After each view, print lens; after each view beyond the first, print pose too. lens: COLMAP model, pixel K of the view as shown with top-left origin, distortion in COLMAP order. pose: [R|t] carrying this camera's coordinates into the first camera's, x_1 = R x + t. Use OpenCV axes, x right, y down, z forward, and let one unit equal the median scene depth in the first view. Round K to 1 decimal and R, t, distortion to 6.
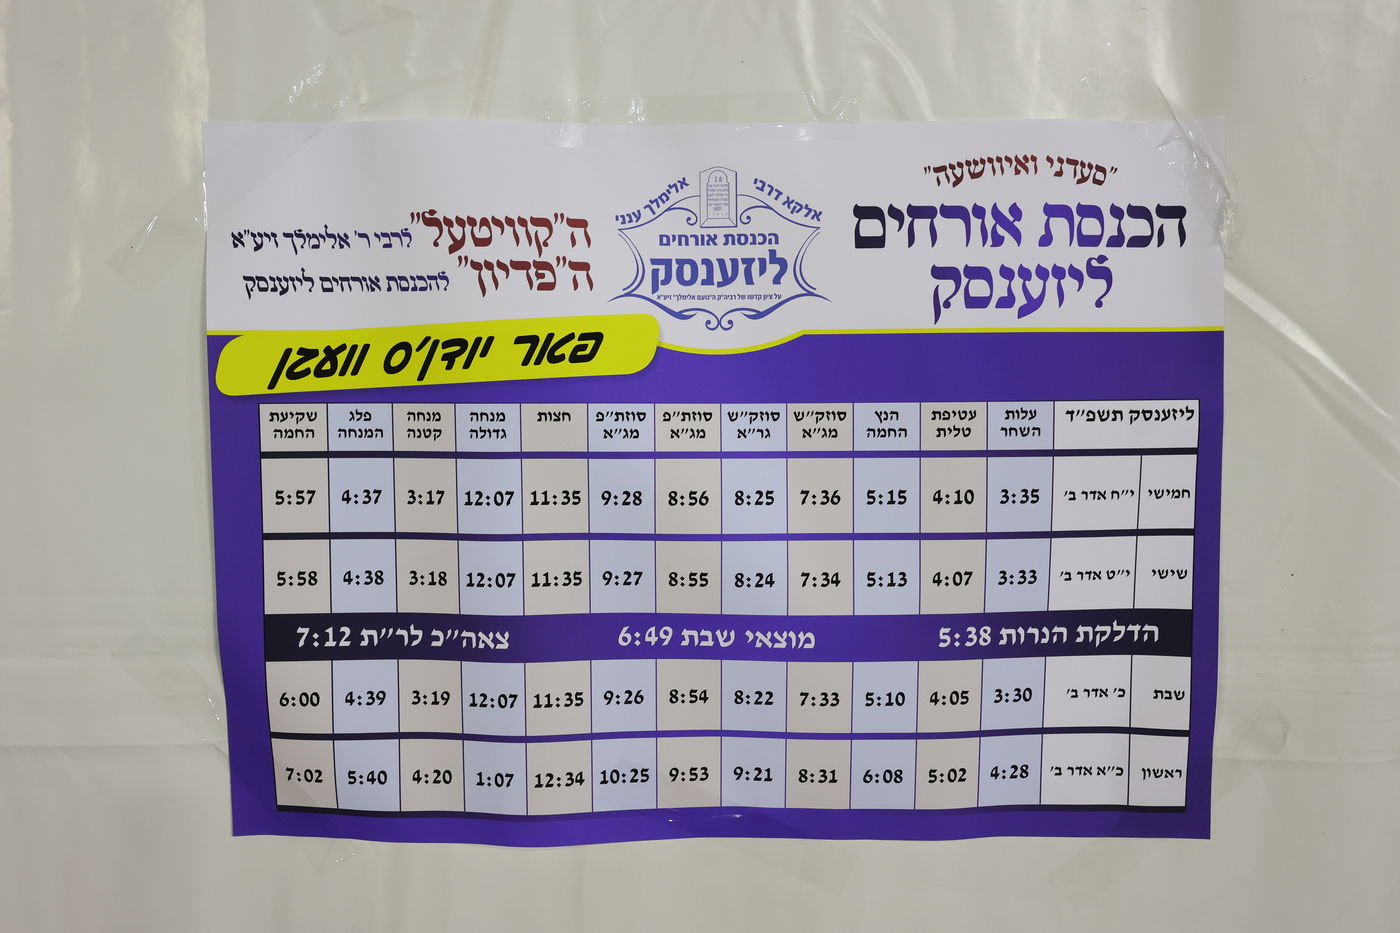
lens RADIAL K [[1423.5, 0, 701.0], [0, 1423.5, 392.3], [0, 0, 1]] dist [-0.322489, 0.012137]
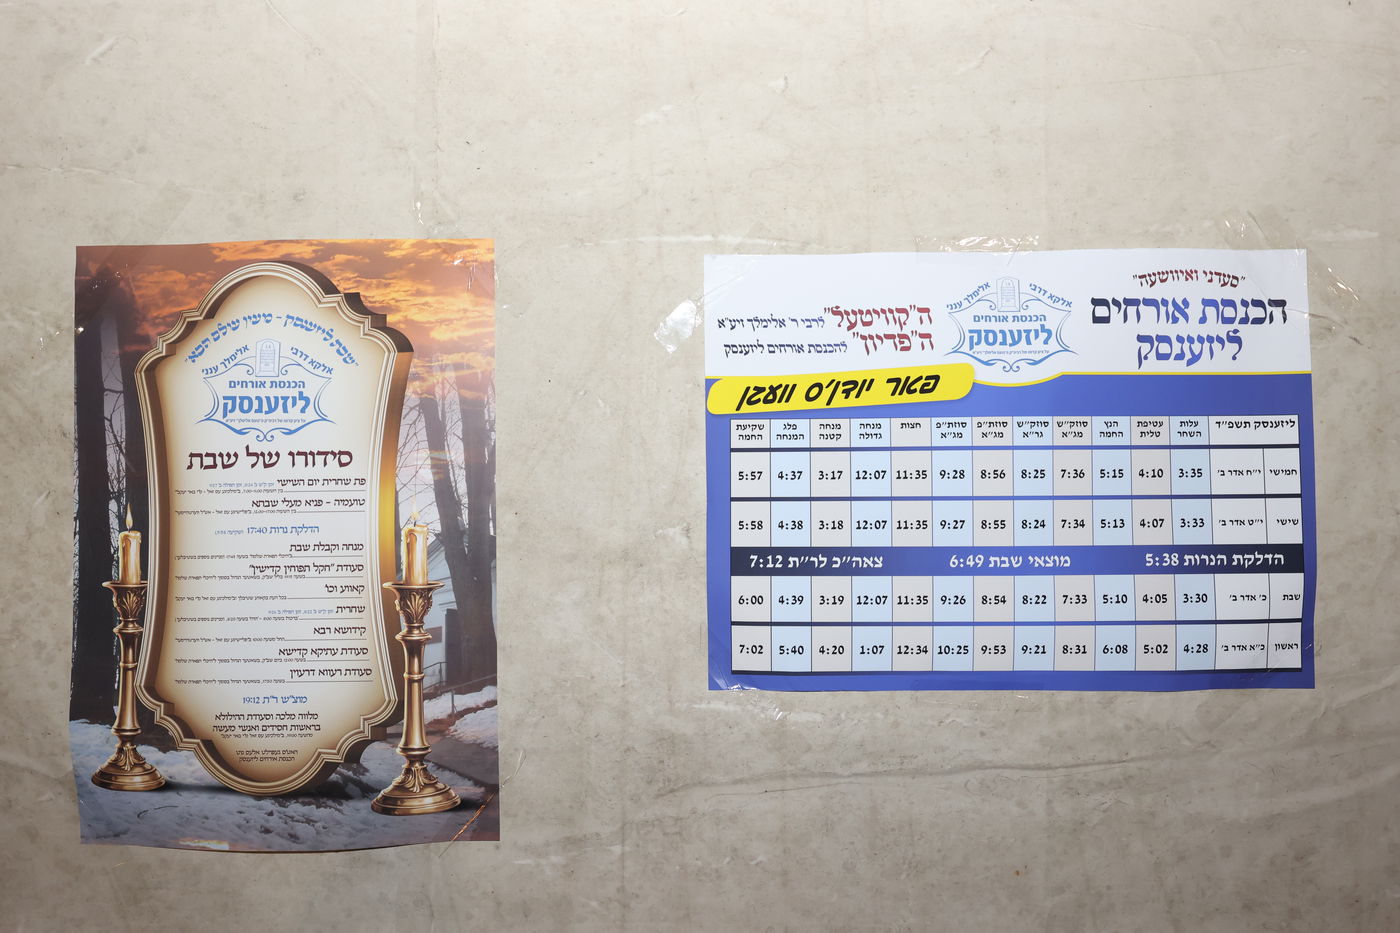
lens RADIAL K [[1392.5, 0, 700.0], [0, 1392.5, 466.5], [0, 0, 1]] dist [-0.008177, -0.399206]
pose [[0.971397, -0.001058, -0.237459, 0.046289], [0.014010, 0.998503, 0.052863, -0.025677], [0.237048, -0.054678, 0.969958, -0.669597]]
